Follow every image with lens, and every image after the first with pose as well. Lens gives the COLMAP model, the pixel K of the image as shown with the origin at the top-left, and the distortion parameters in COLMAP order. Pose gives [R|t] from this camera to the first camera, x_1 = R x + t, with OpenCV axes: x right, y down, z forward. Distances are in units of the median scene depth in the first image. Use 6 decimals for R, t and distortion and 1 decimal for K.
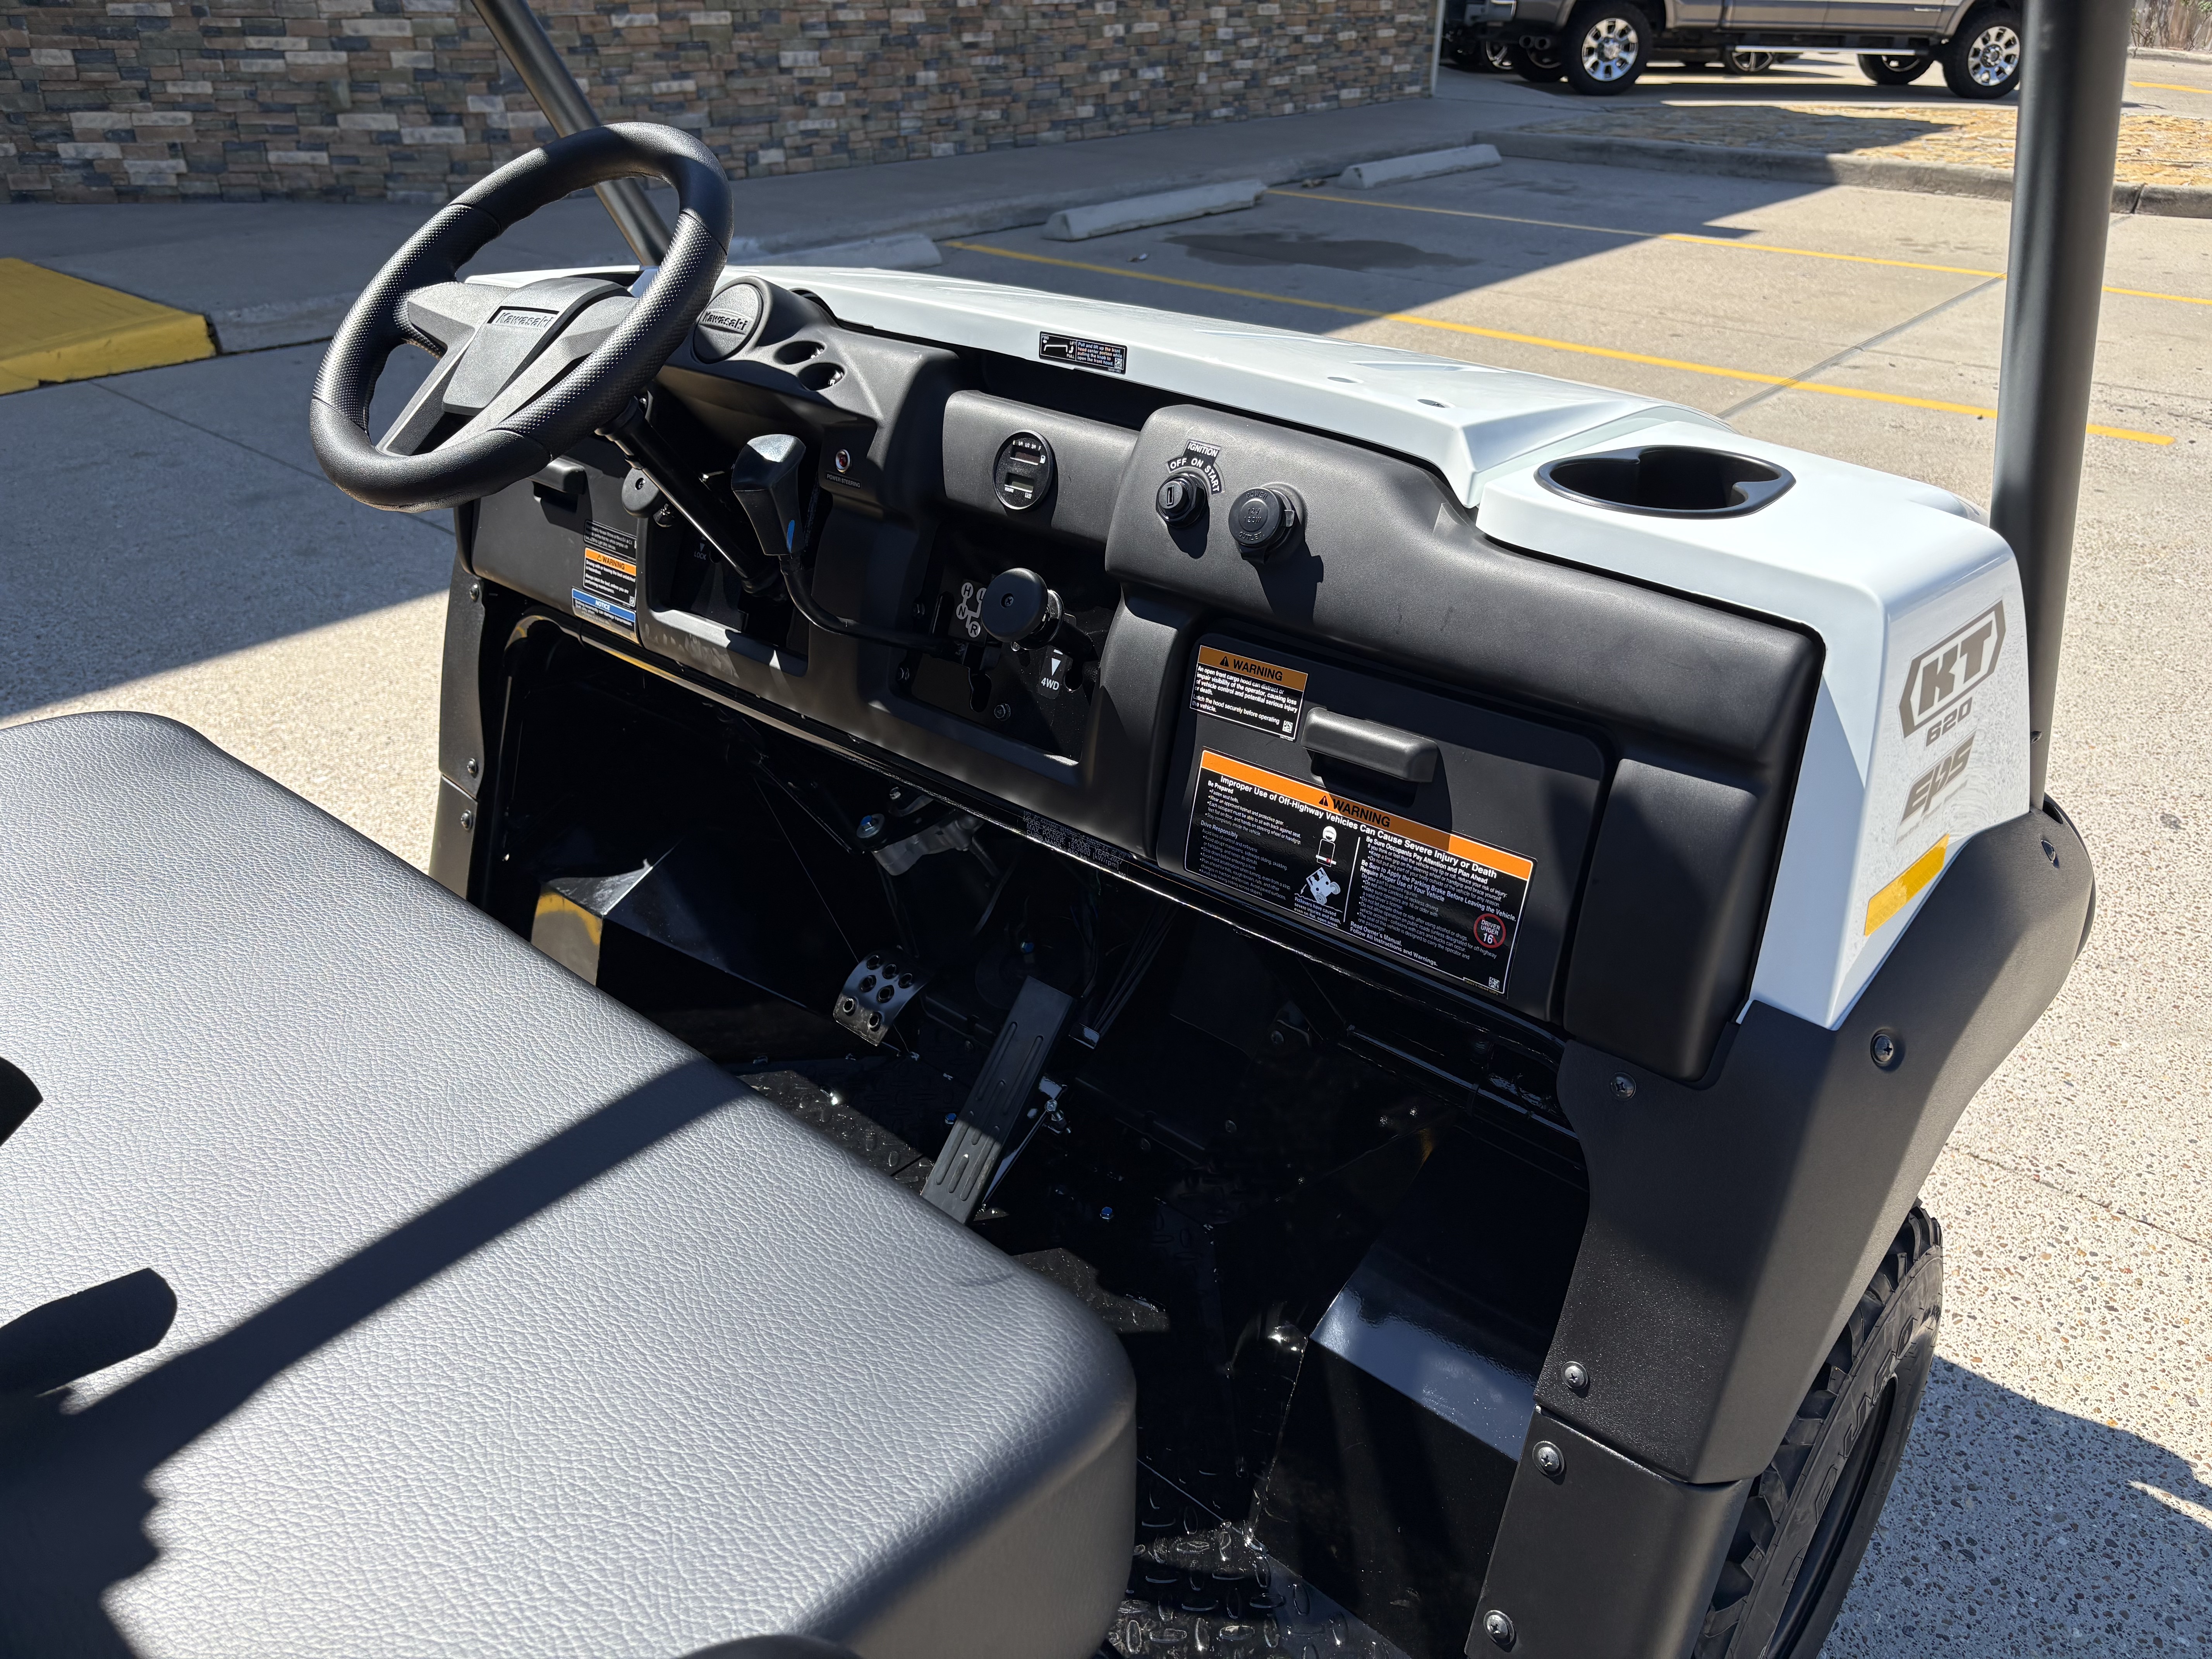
lens RADIAL K [[1669.8, 0, 1120.5], [0, 1669.8, 814.8], [0, 0, 1]] dist [0.069126, -0.081851]
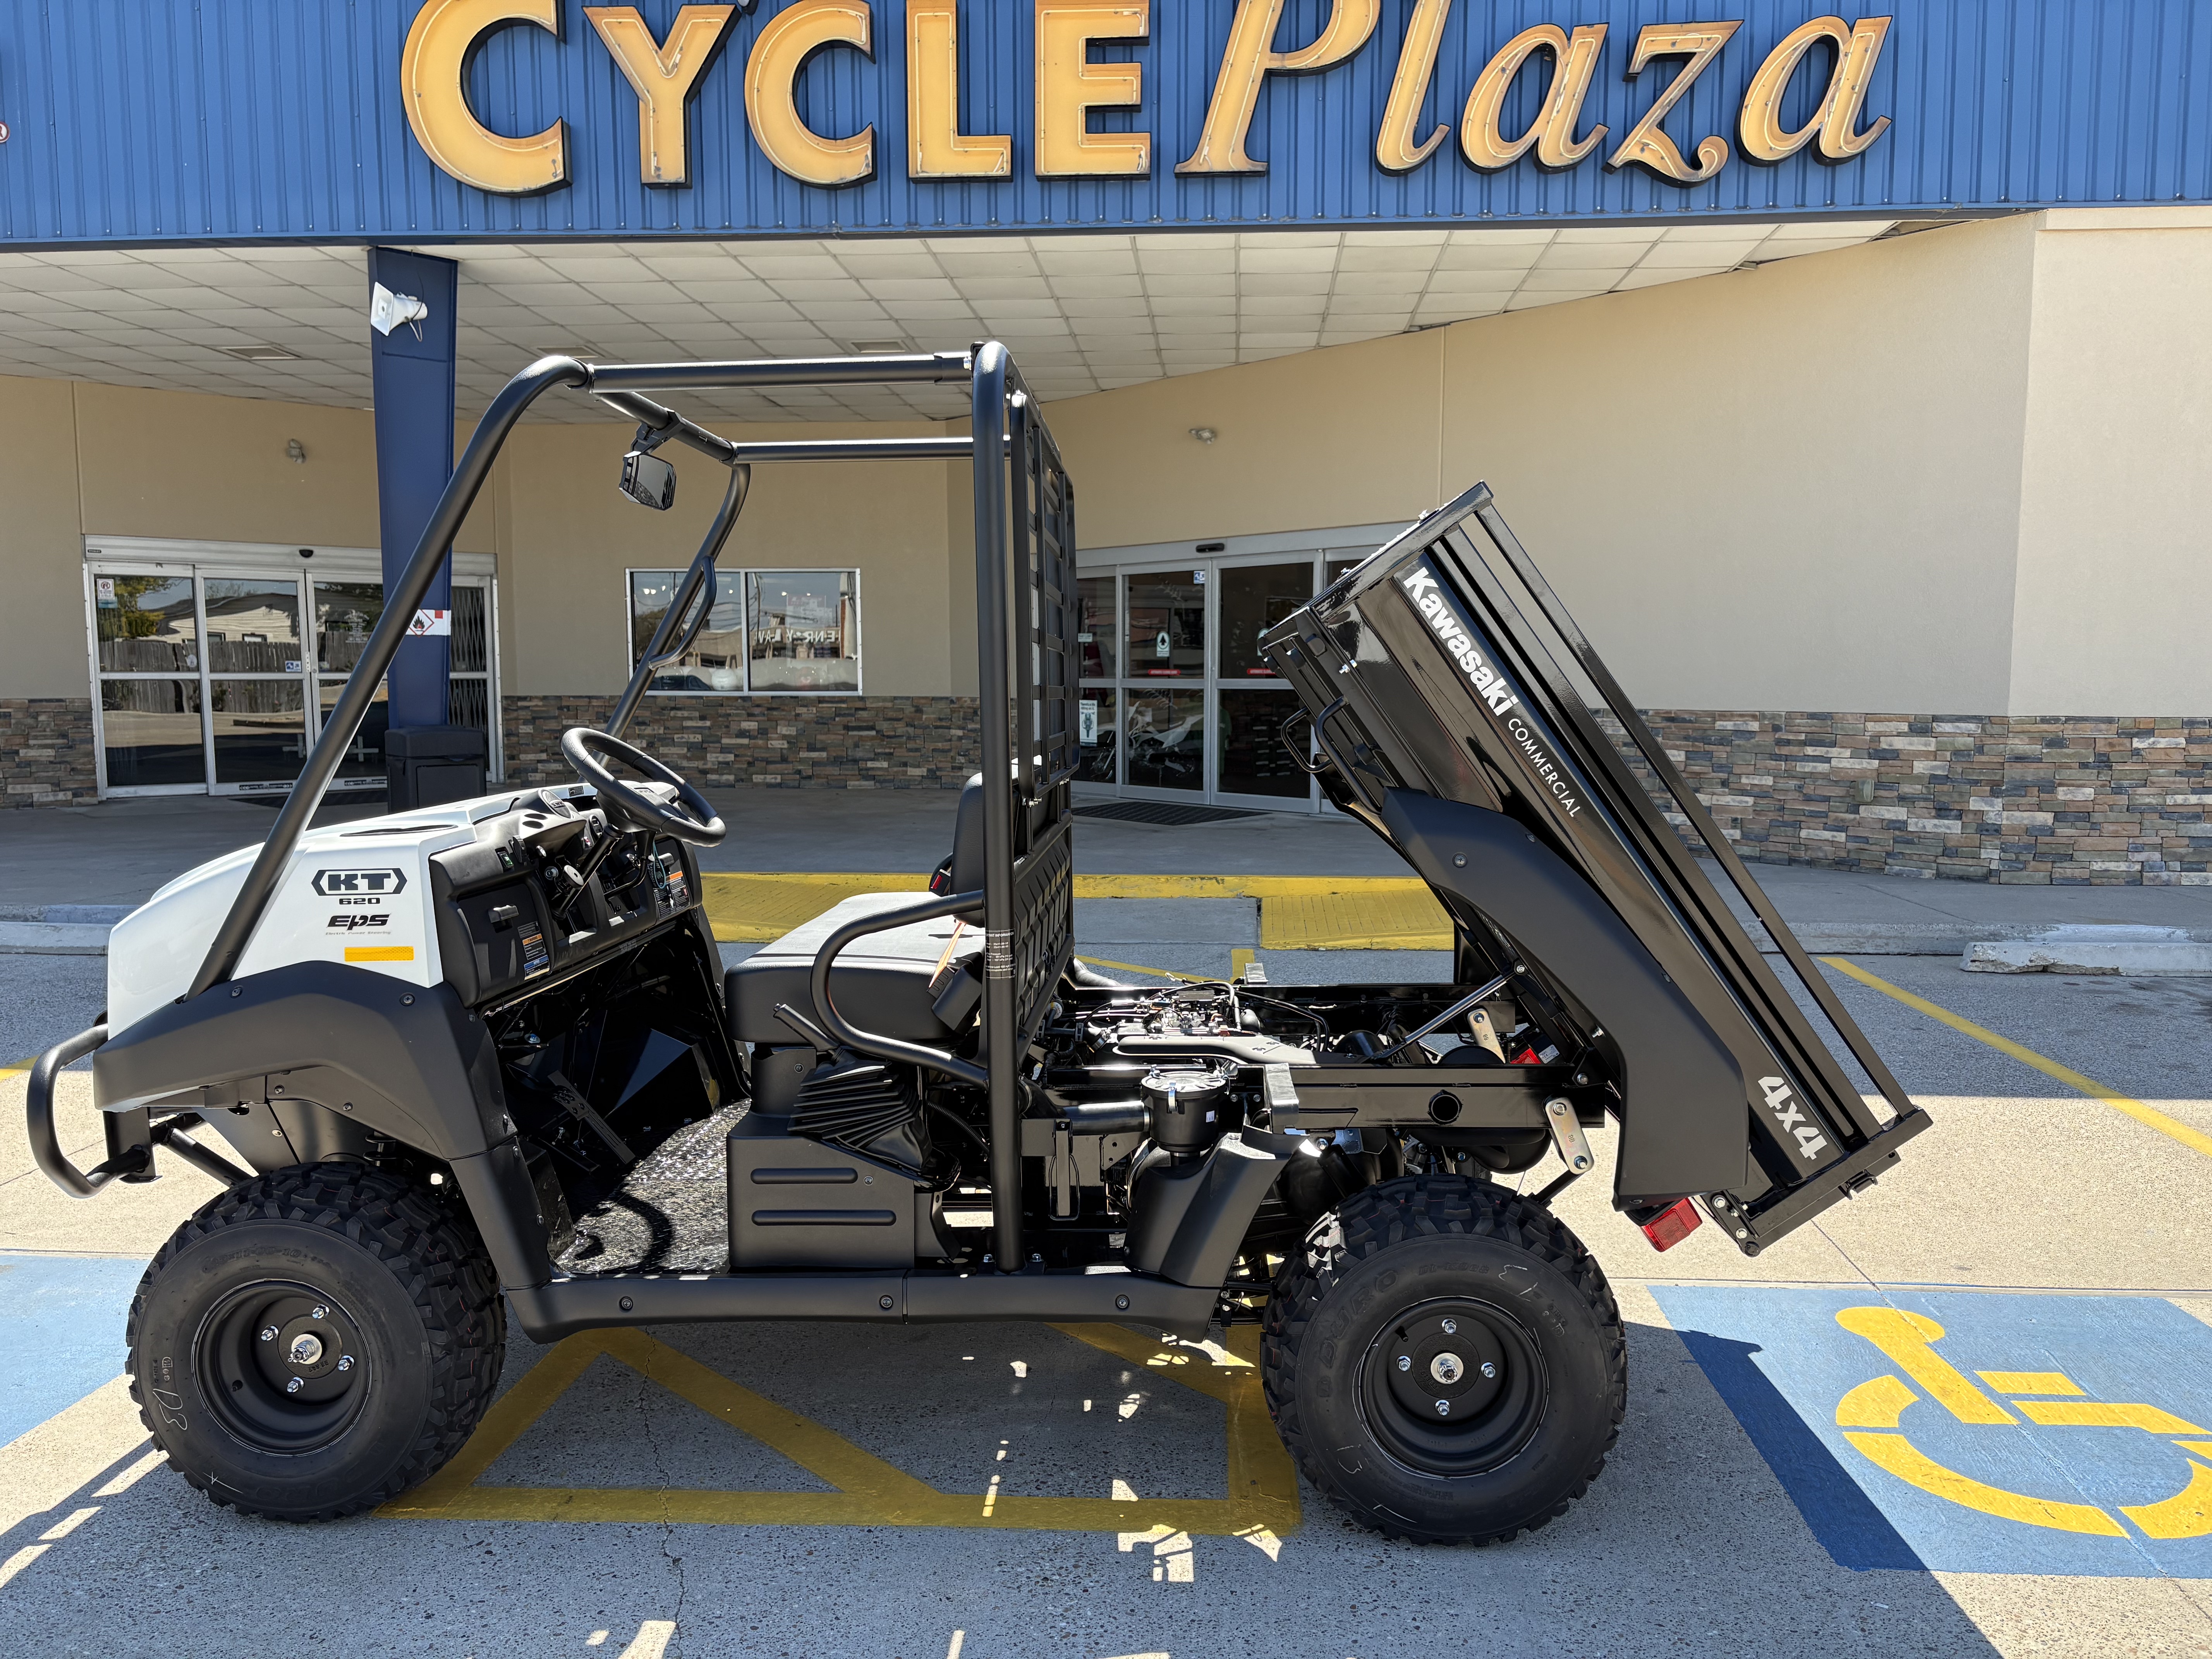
lens RADIAL K [[1673.5, 0, 1098.4], [0, 1673.5, 832.1], [0, 0, 1]] dist [0.096779, -0.120844]
pose [[0.568646, 0.066912, -0.819856, 0.243796], [-0.374018, 0.908732, -0.185250, 0.043605], [0.732634, 0.411982, 0.541773, -0.074286]]
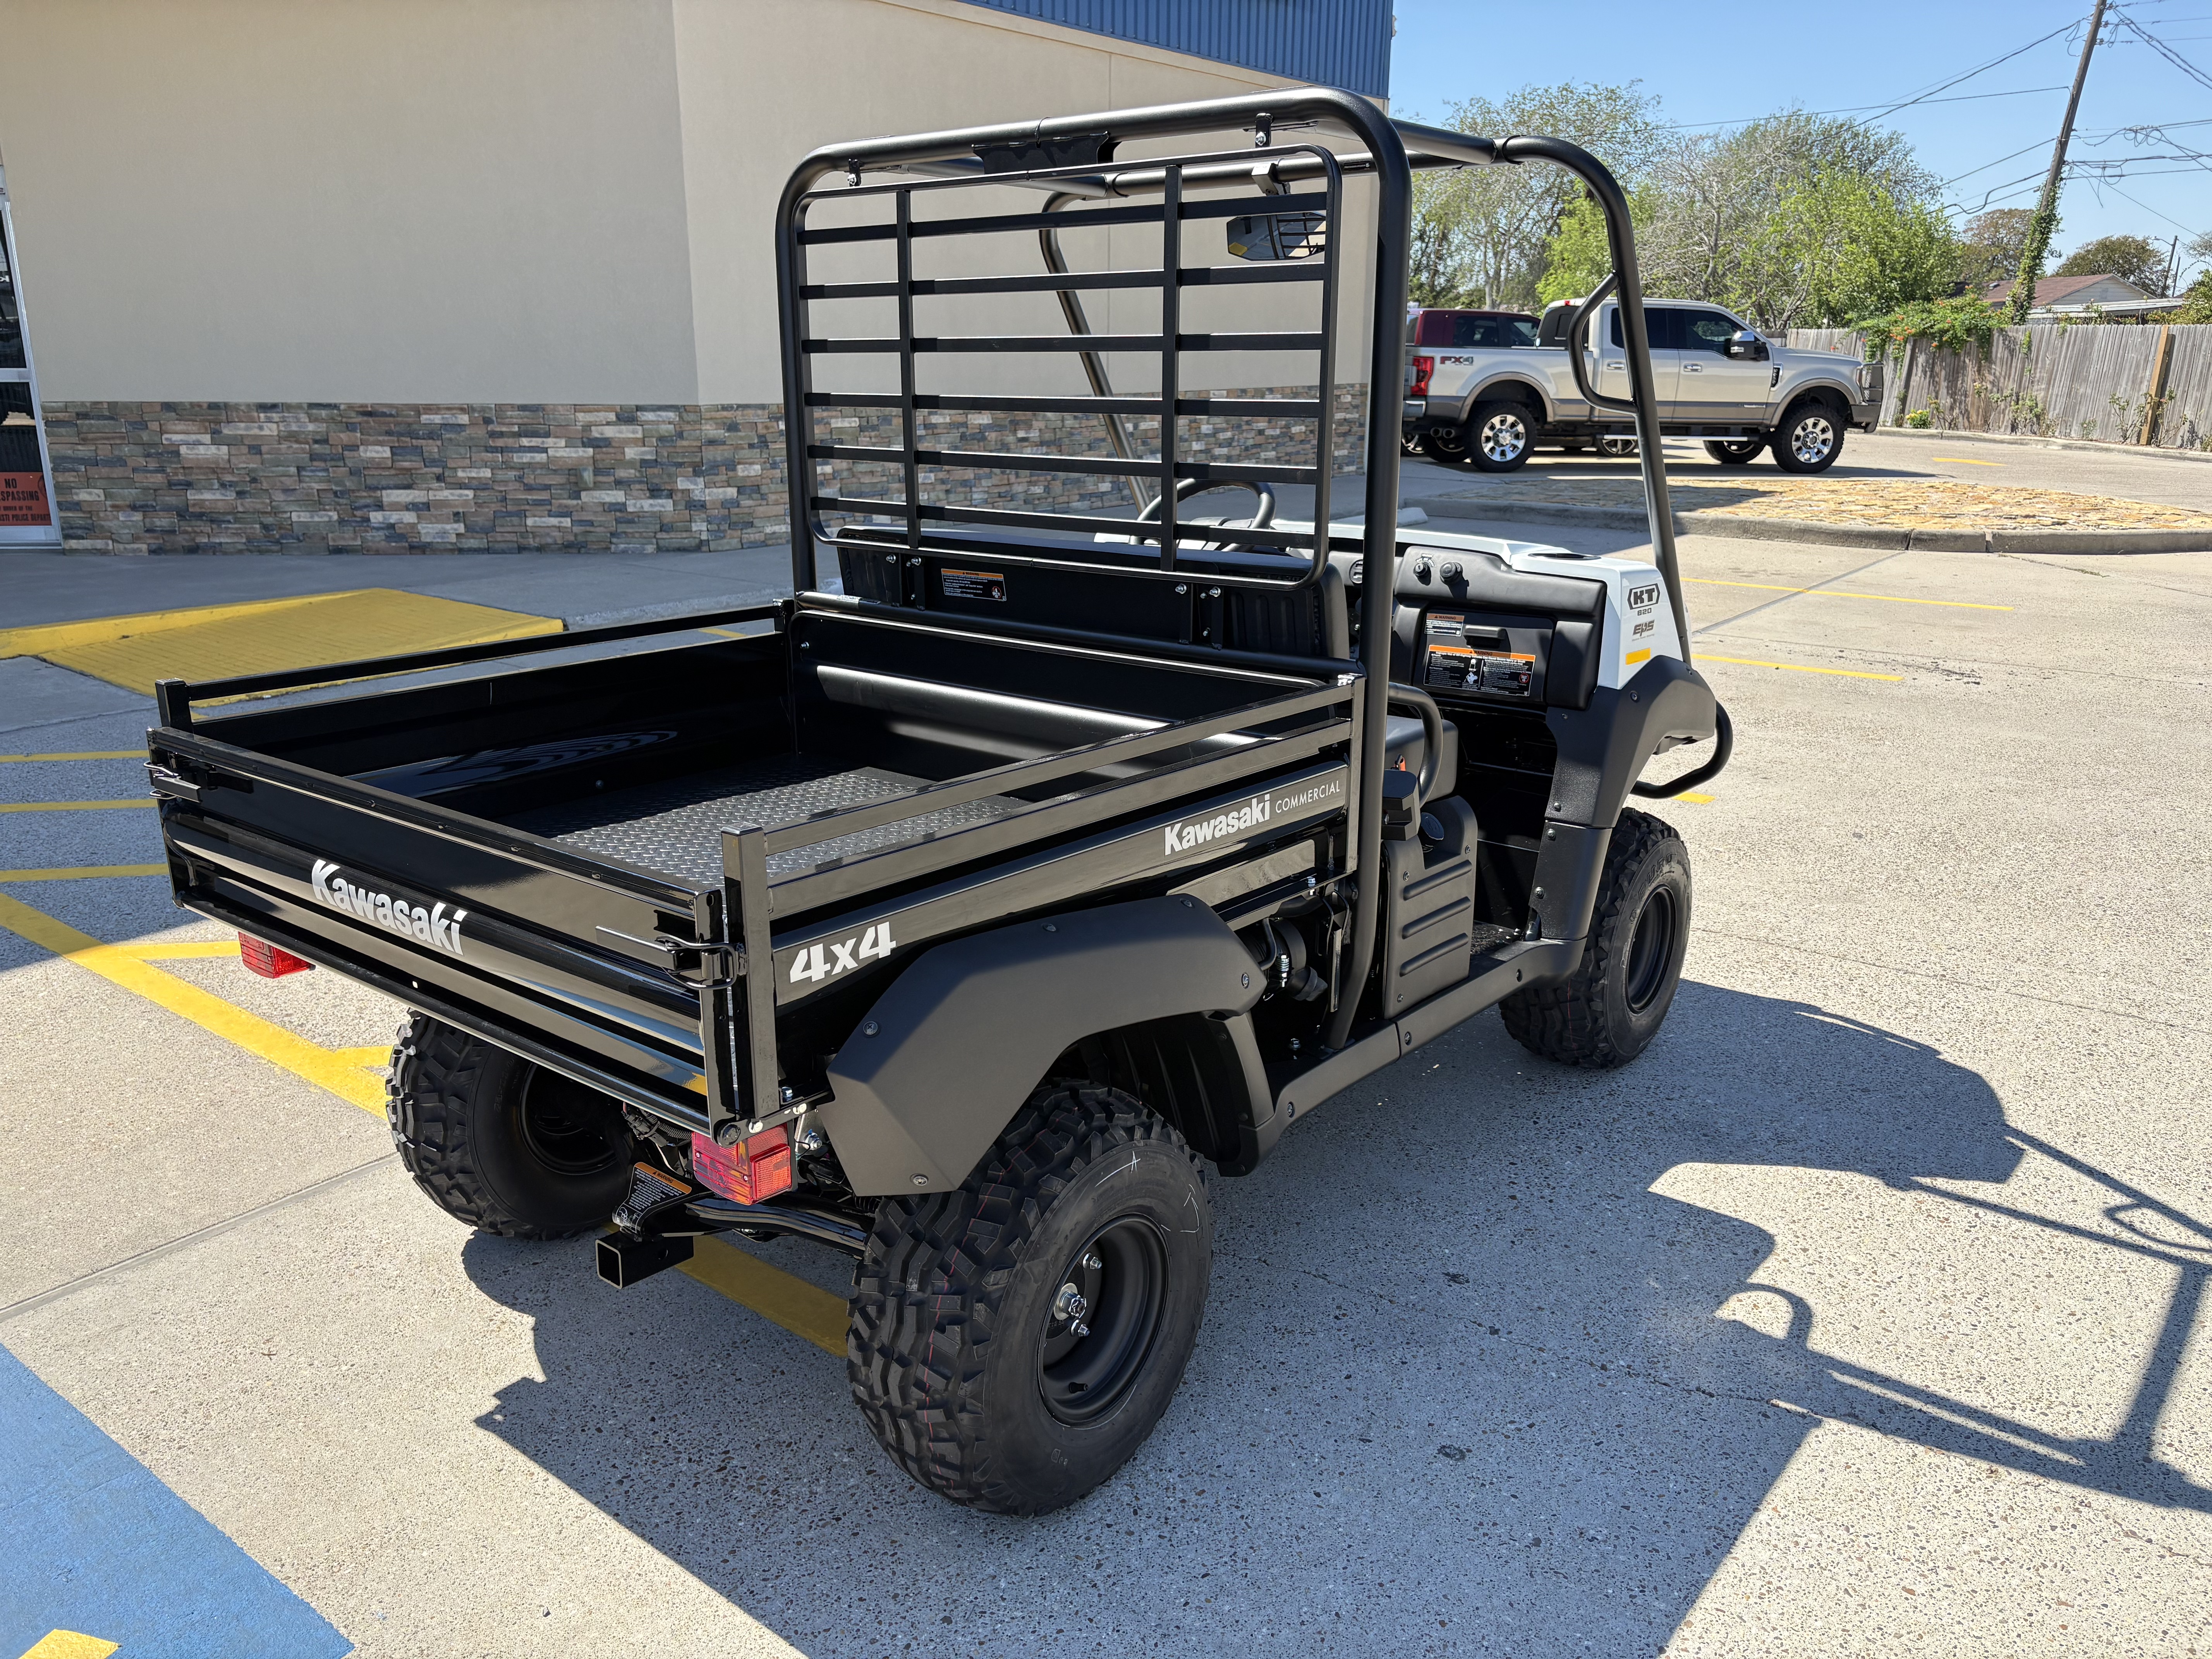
lens RADIAL K [[1688.1, 0, 1092.3], [0, 1688.1, 844.2], [0, 0, 1]] dist [0.019539, 0.007321]
pose [[0.999512, -0.014262, 0.027793, -0.096400], [0.019264, 0.981796, -0.188959, 0.130161], [-0.024593, 0.189402, 0.981592, -0.292071]]
